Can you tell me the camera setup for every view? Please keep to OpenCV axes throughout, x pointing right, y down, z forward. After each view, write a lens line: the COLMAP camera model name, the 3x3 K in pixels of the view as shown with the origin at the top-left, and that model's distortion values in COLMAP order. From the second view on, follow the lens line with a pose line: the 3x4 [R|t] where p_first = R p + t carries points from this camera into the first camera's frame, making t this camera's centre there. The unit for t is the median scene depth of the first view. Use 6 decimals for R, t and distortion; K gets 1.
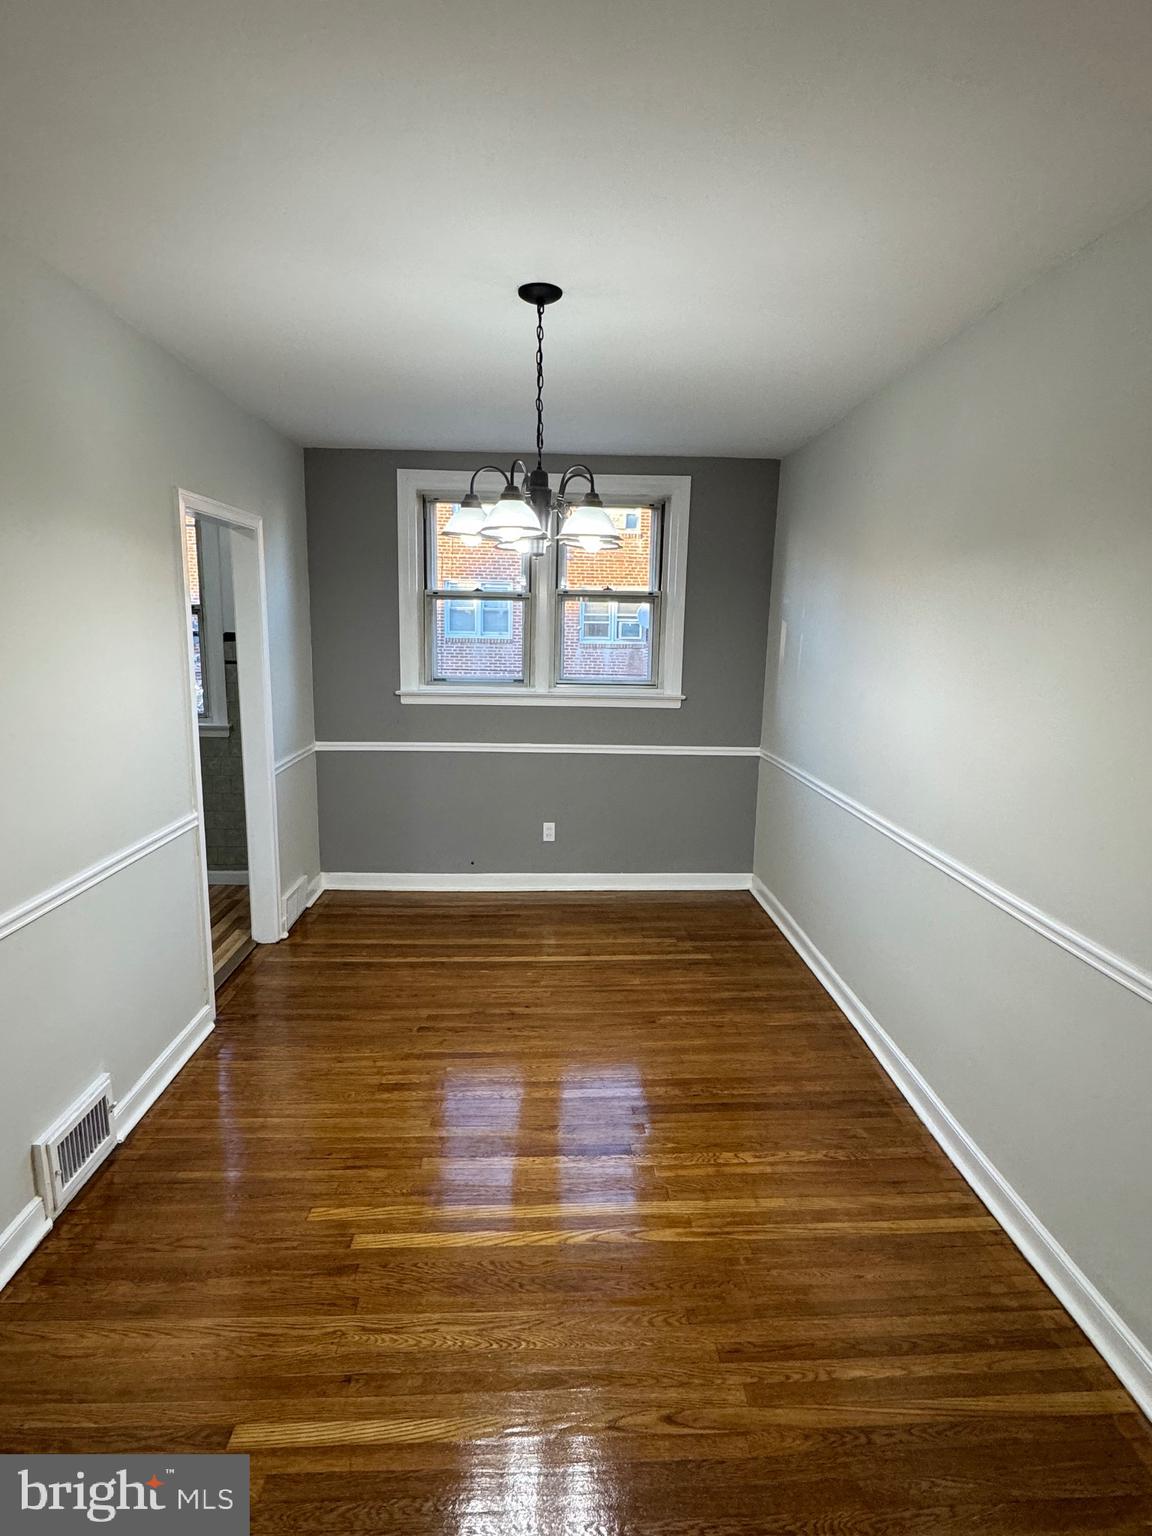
lens RADIAL K [[809.0, 0, 581.5], [0, 809.0, 762.5], [0, 0, 1]] dist [-0.000890, 0.000014]
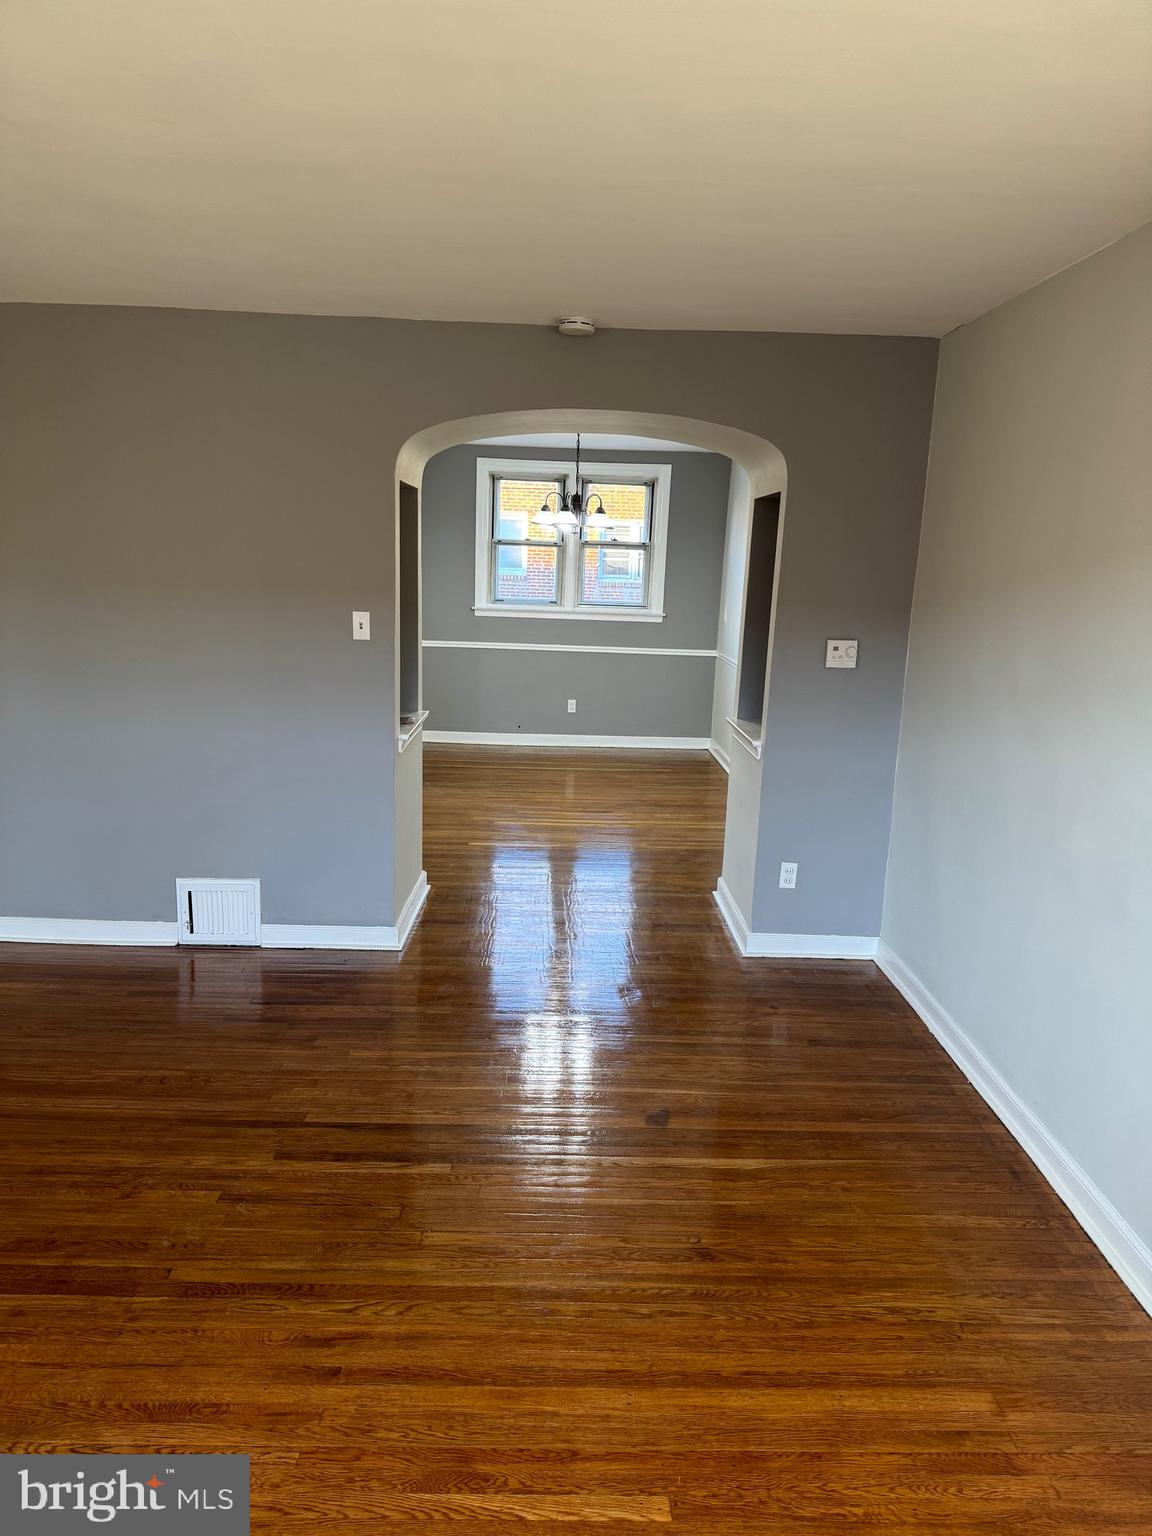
lens RADIAL K [[1066.3, 0, 574.9], [0, 1066.3, 777.7], [0, 0, 1]] dist [0.091061, -0.123208]
pose [[0.999547, 0.019532, -0.022893, 0.014852], [-0.018831, 0.999358, 0.030482, 0.187886], [0.023474, -0.030037, 0.999273, -1.130011]]
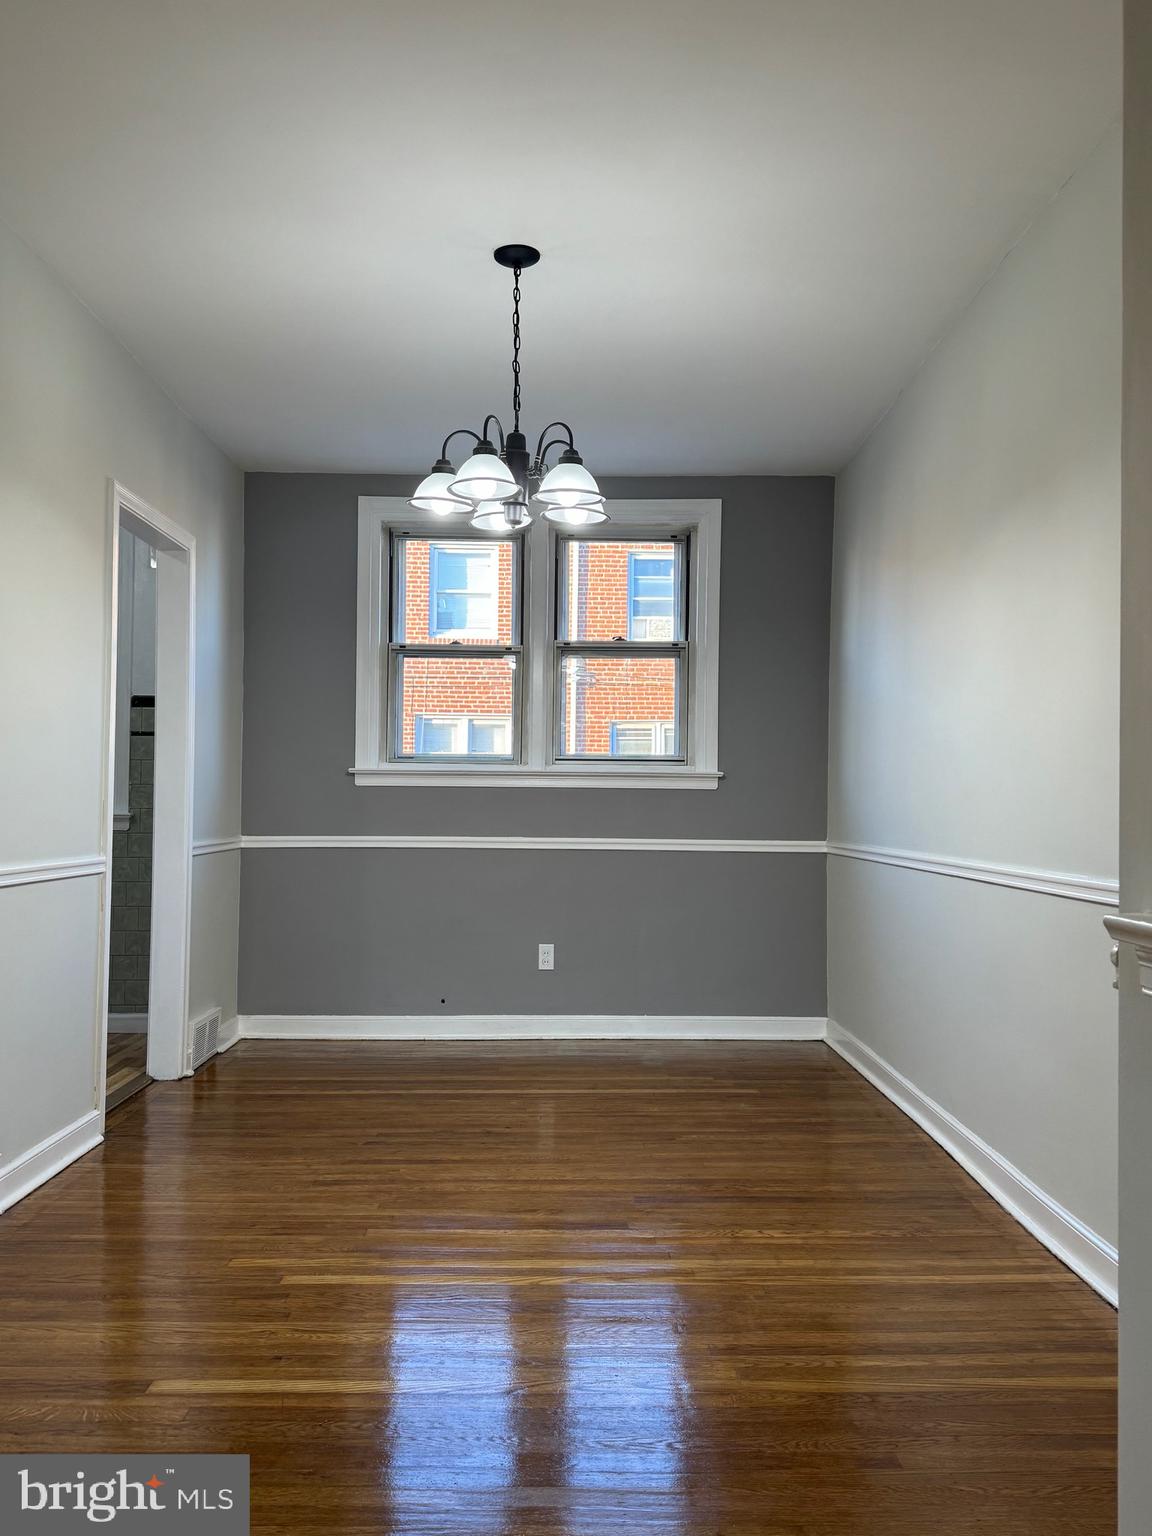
lens RADIAL K [[1247.7, 0, 576.0], [0, 1247.7, 768.0], [0, 0, 1]] dist [0.149990, -0.295258]
pose [[0.999242, -0.011658, -0.037153, 0.038171], [0.003832, 0.978938, -0.204121, 0.180836], [0.038750, 0.203824, 0.978240, -0.194665]]
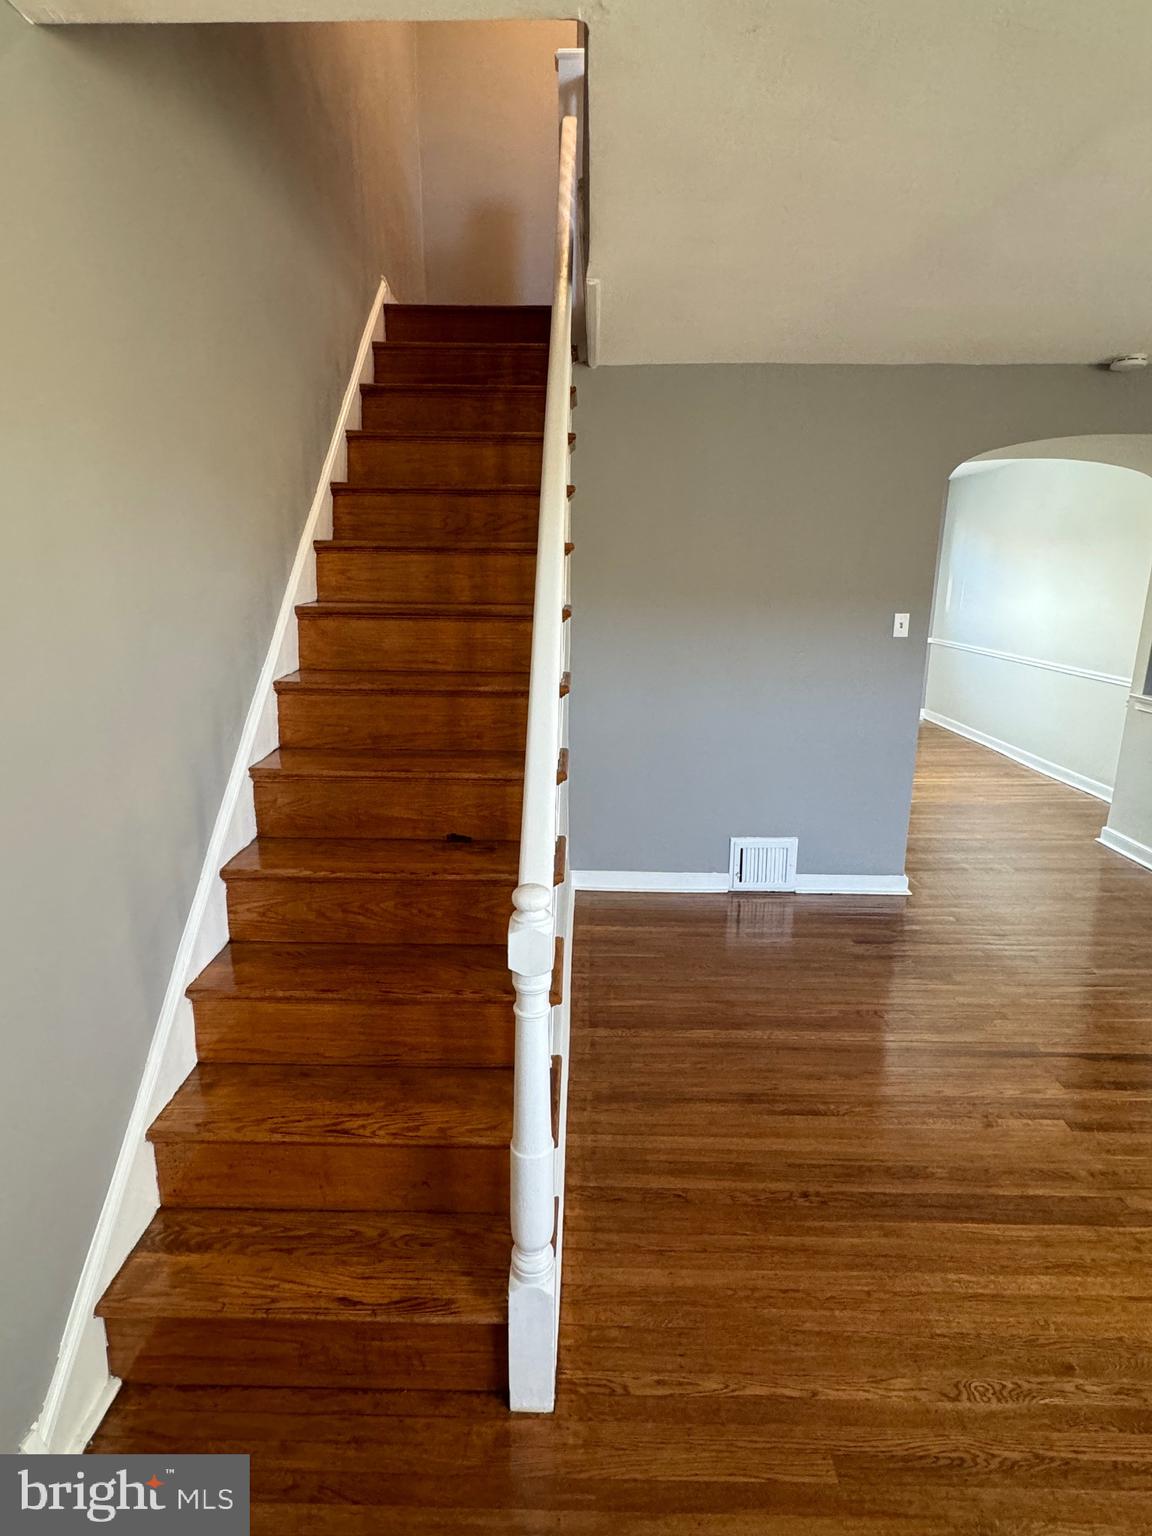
lens RADIAL K [[809.0, 0, 581.5], [0, 809.0, 762.5], [0, 0, 1]] dist [-0.000890, 0.000014]
pose [[0.997990, -0.000668, -0.063368, -0.539898], [0.004533, 0.998135, 0.060869, 0.175644], [0.063209, -0.061034, 0.996132, -1.053167]]
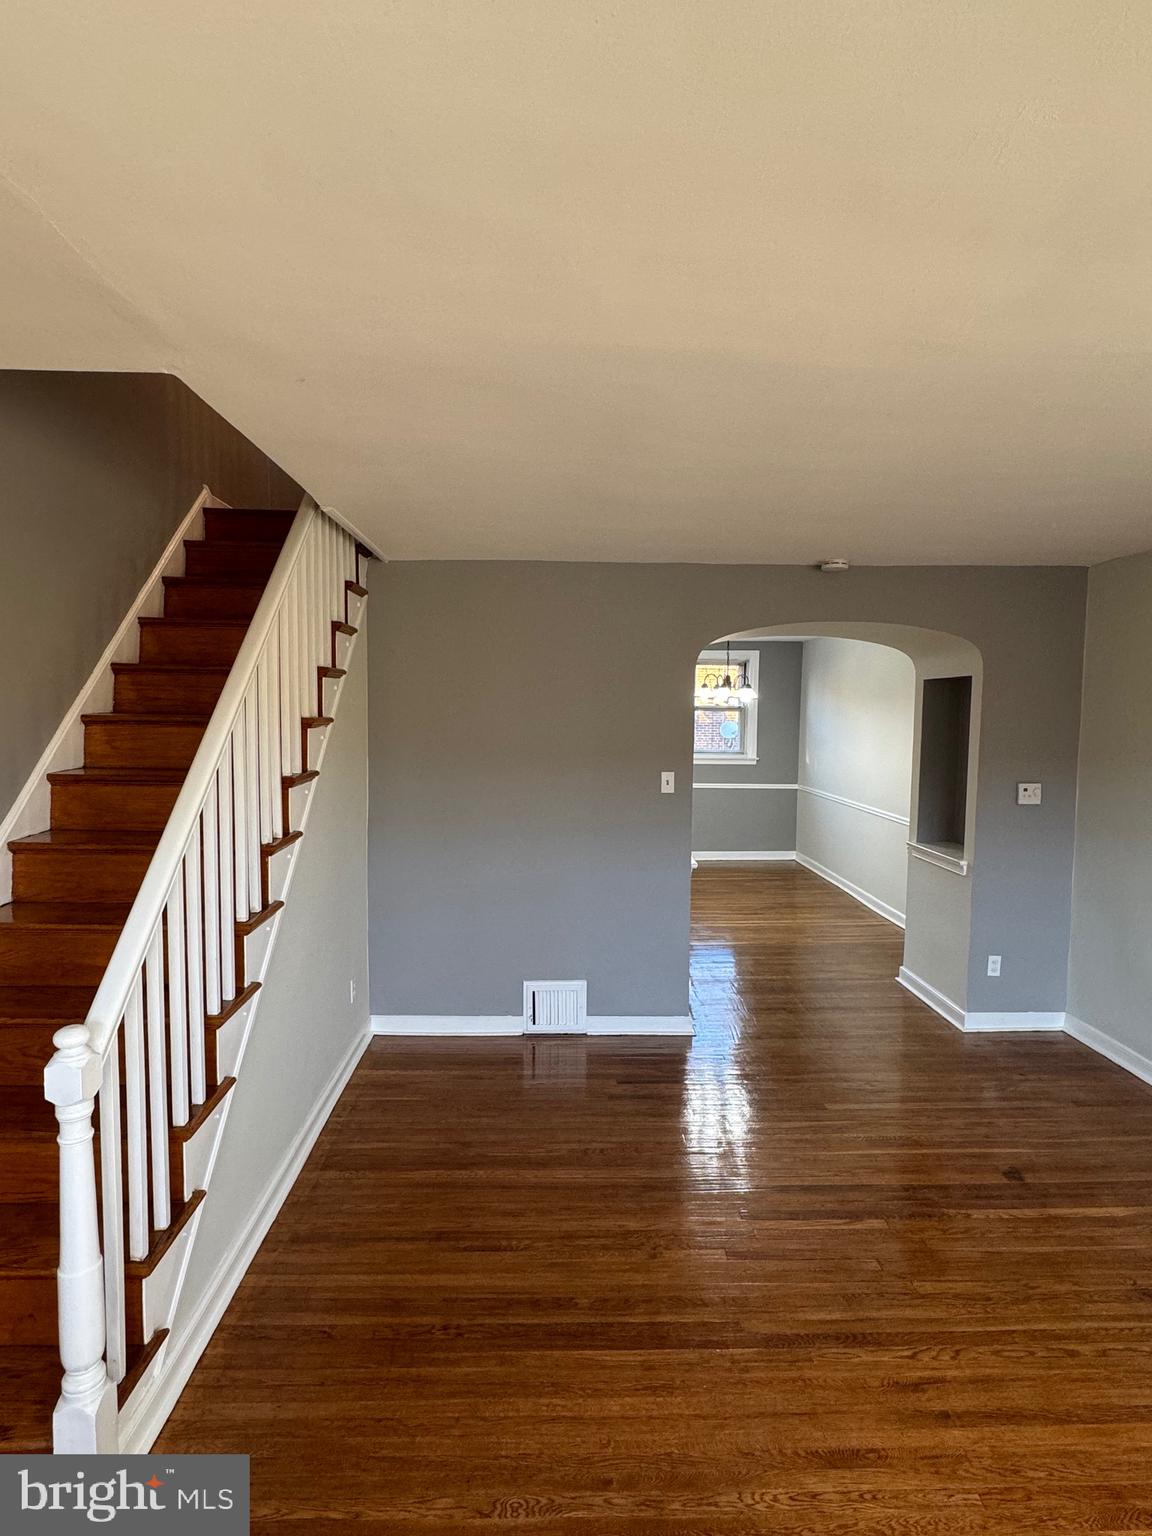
lens RADIAL K [[813.8, 0, 576.0], [0, 813.8, 768.0], [0, 0, 1]] dist [-0.001560, 0.000036]
pose [[0.999763, -0.010656, -0.018994, -0.323792], [0.008661, 0.994730, -0.102161, 0.162796], [0.019982, 0.101972, 0.994587, -1.132866]]
